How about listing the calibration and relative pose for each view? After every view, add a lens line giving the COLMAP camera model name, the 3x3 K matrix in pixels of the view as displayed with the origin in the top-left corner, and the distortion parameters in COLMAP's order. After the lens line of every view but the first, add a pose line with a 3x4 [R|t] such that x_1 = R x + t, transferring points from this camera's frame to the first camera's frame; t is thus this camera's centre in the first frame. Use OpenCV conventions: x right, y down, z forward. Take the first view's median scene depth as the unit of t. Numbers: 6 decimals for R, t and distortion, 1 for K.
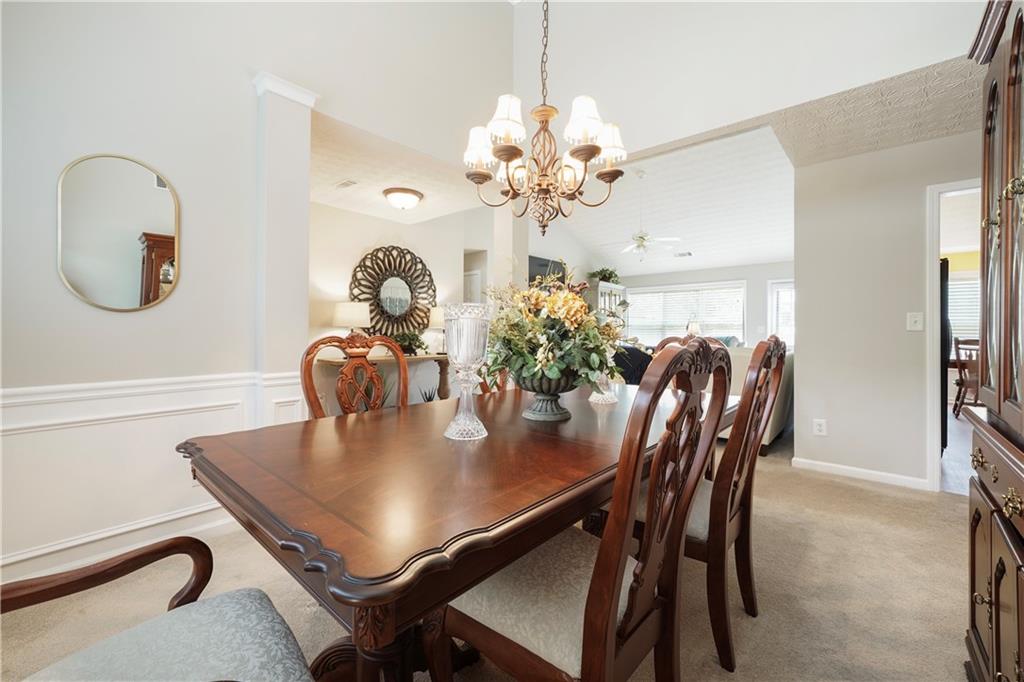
lens RADIAL K [[411.6, 0, 514.5], [0, 411.6, 334.4], [0, 0, 1]] dist [-0.001631, 0.000740]
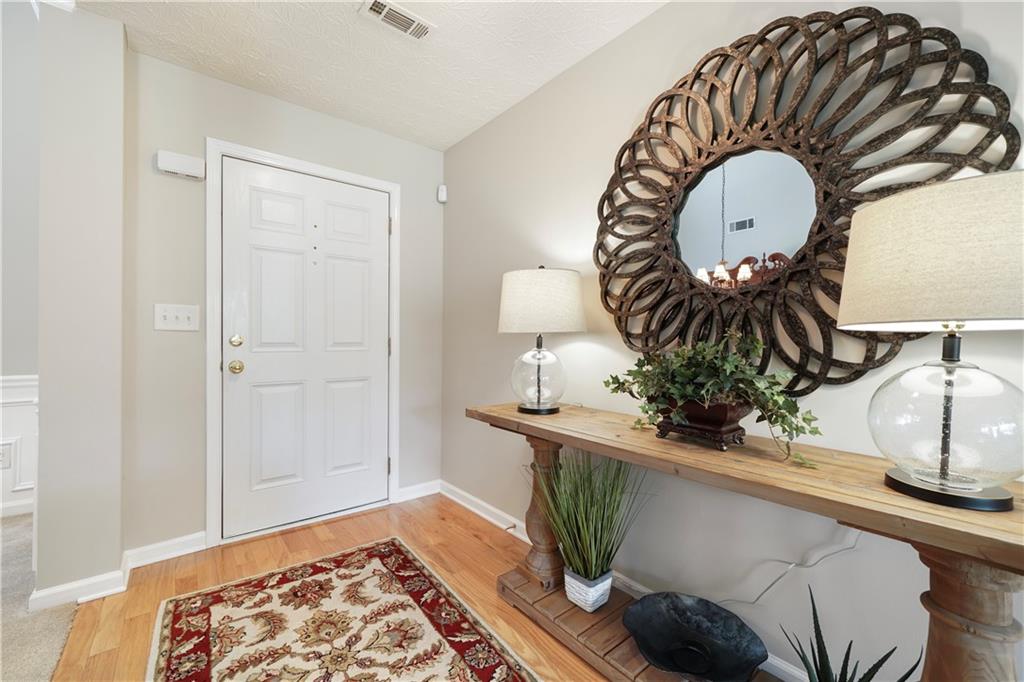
lens RADIAL K [[411.6, 0, 508.3], [0, 411.6, 335.5], [0, 0, 1]] dist [-0.001631, 0.000740]
pose [[-0.169104, -0.003271, -0.985593, 0.011862], [-0.011319, 0.999935, -0.001376, -0.014539], [0.985533, 0.010923, -0.169130, 0.946573]]
